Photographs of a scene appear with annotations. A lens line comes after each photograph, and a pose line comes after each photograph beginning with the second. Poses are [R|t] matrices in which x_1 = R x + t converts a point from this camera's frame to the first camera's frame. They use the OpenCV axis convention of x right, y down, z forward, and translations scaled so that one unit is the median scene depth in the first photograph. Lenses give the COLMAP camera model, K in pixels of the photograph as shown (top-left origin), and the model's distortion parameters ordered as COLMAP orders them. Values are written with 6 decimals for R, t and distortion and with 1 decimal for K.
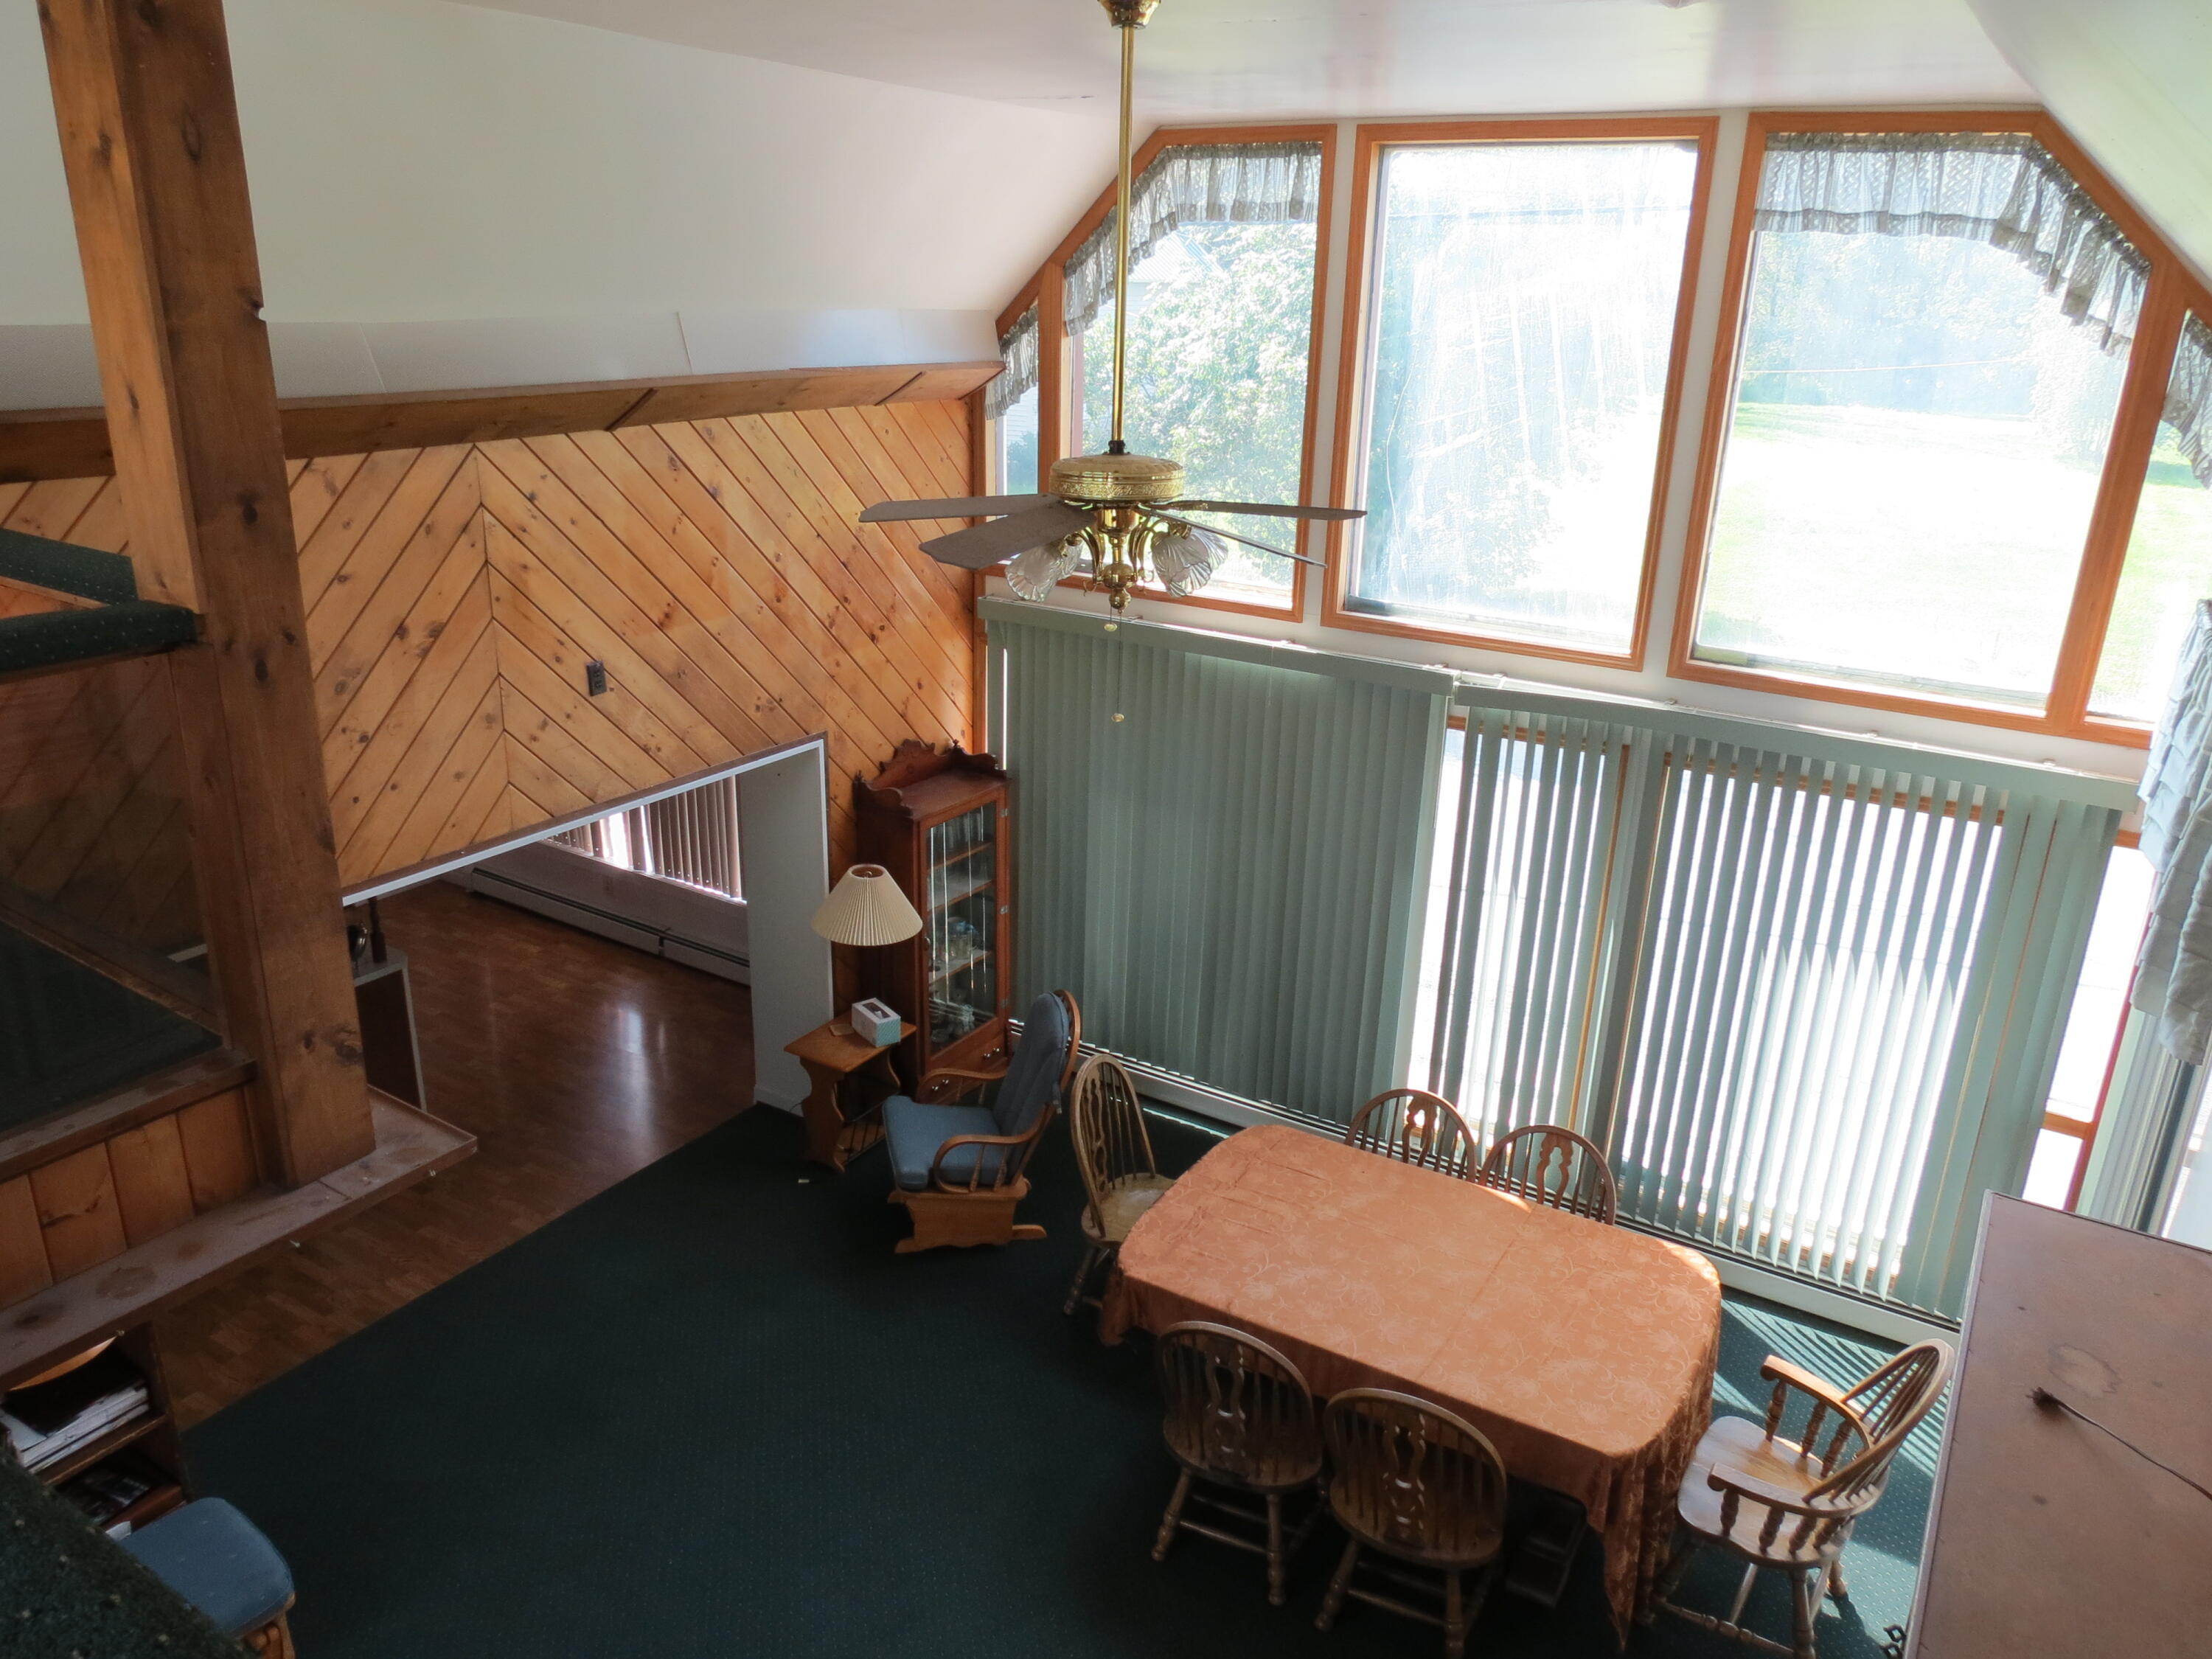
lens RADIAL K [[1570.4, 0, 1098.5], [0, 1570.4, 830.8], [0, 0, 1]] dist [-0.030530, 0.015507]
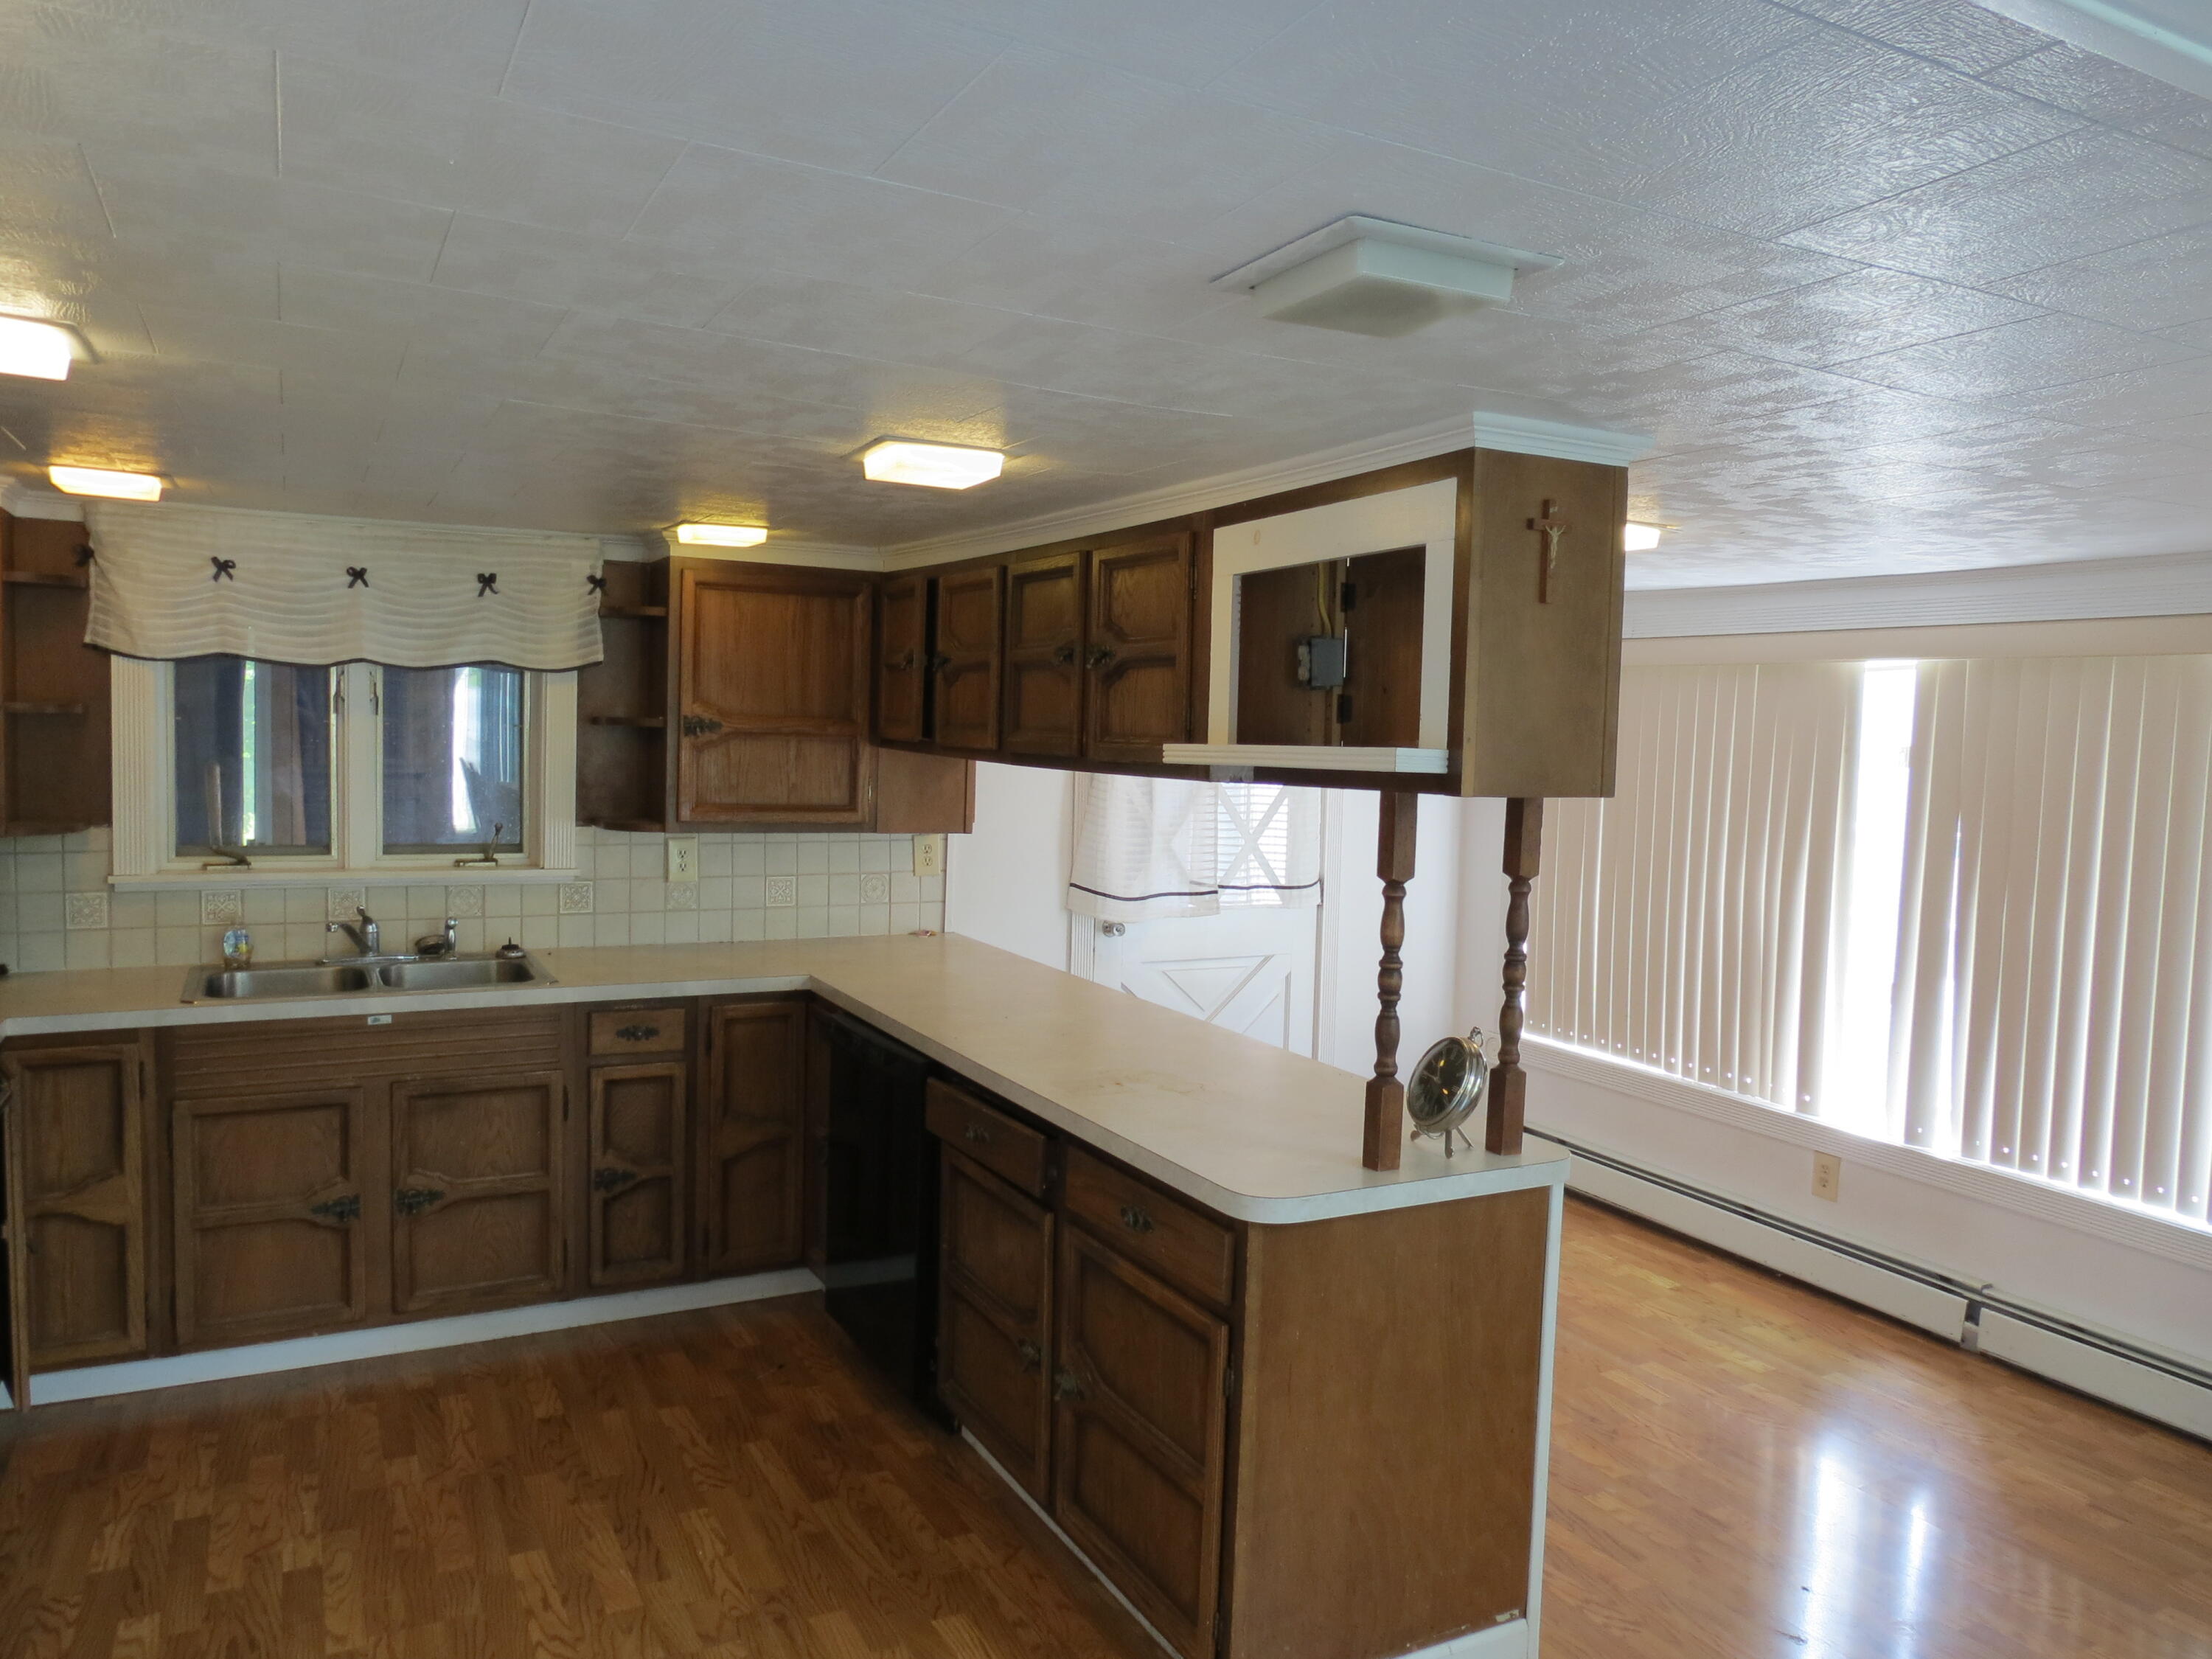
lens RADIAL K [[1570.4, 0, 1106.7], [0, 1570.4, 821.5], [0, 0, 1]] dist [-0.030530, 0.015507]
pose [[0.864534, 0.030518, -0.501647, -0.429432], [-0.174190, 0.954479, -0.242132, 0.137277], [0.471422, 0.296713, 0.830495, 0.754115]]
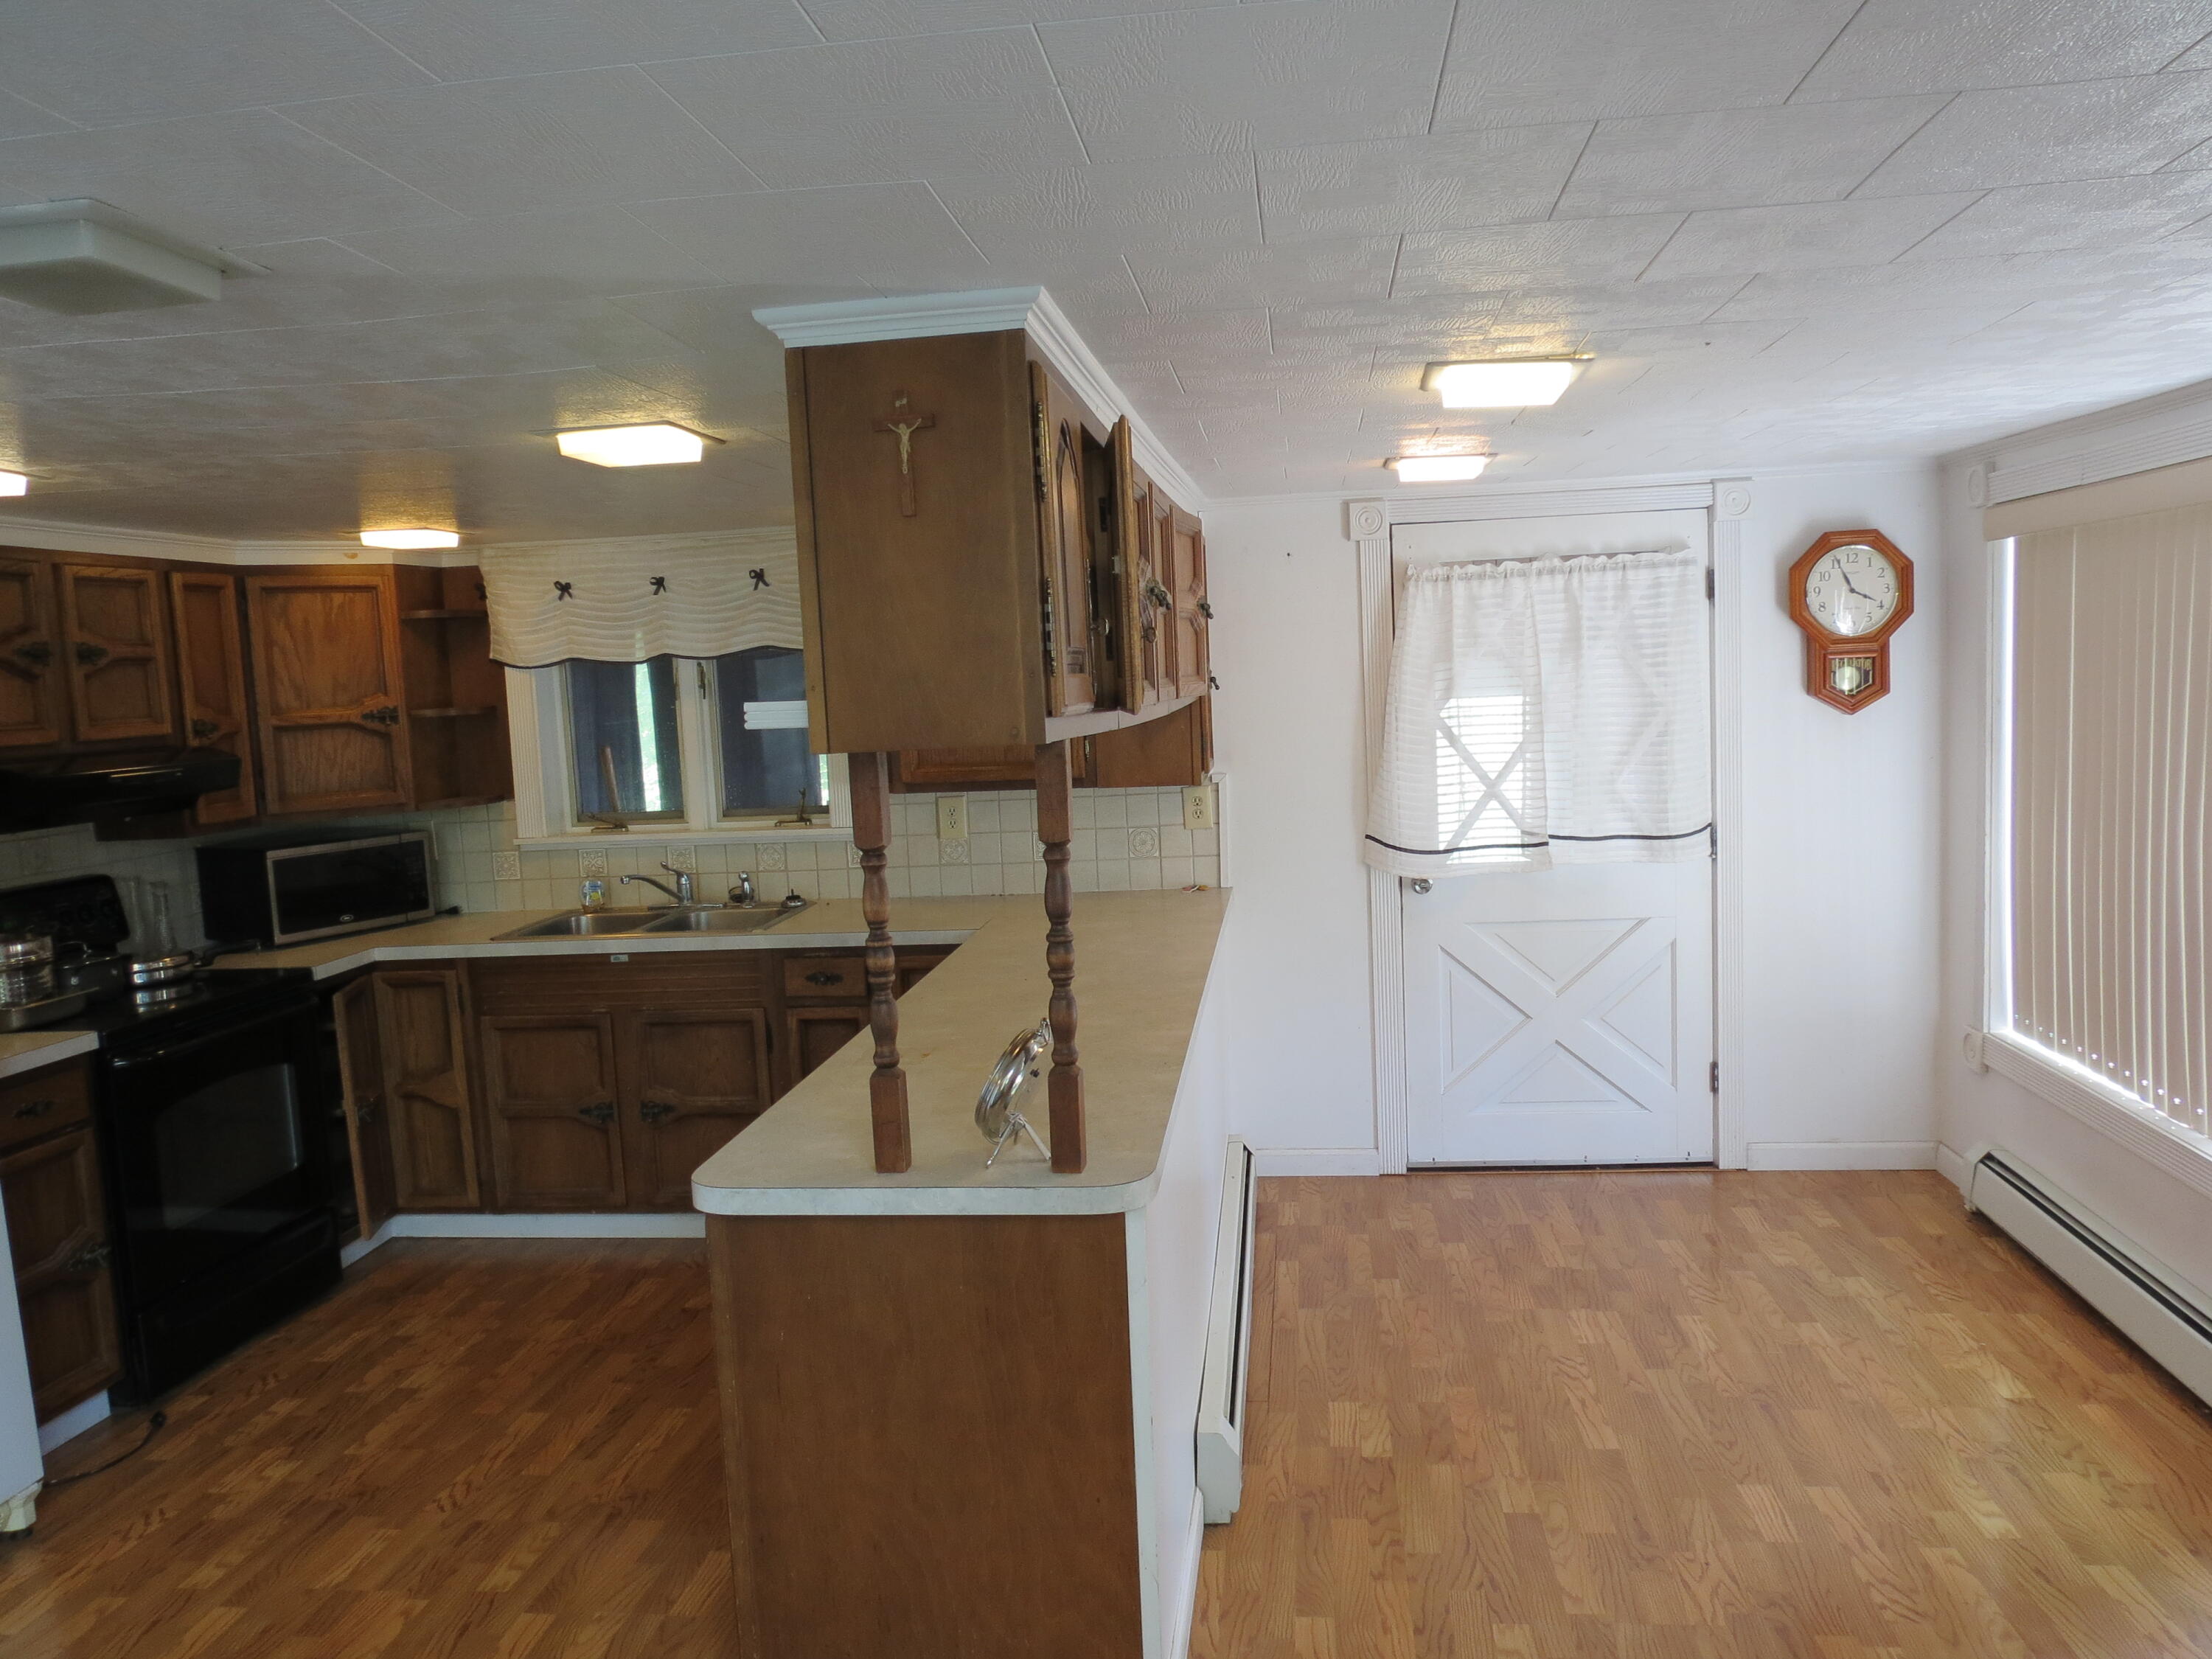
lens RADIAL K [[1570.4, 0, 1111.9], [0, 1570.4, 826.1], [0, 0, 1]] dist [-0.030530, 0.015507]
pose [[0.421139, 0.042782, -0.905987, -0.217443], [-0.248763, 0.966030, -0.070018, 0.045688], [0.872215, 0.254864, 0.417475, 1.034280]]
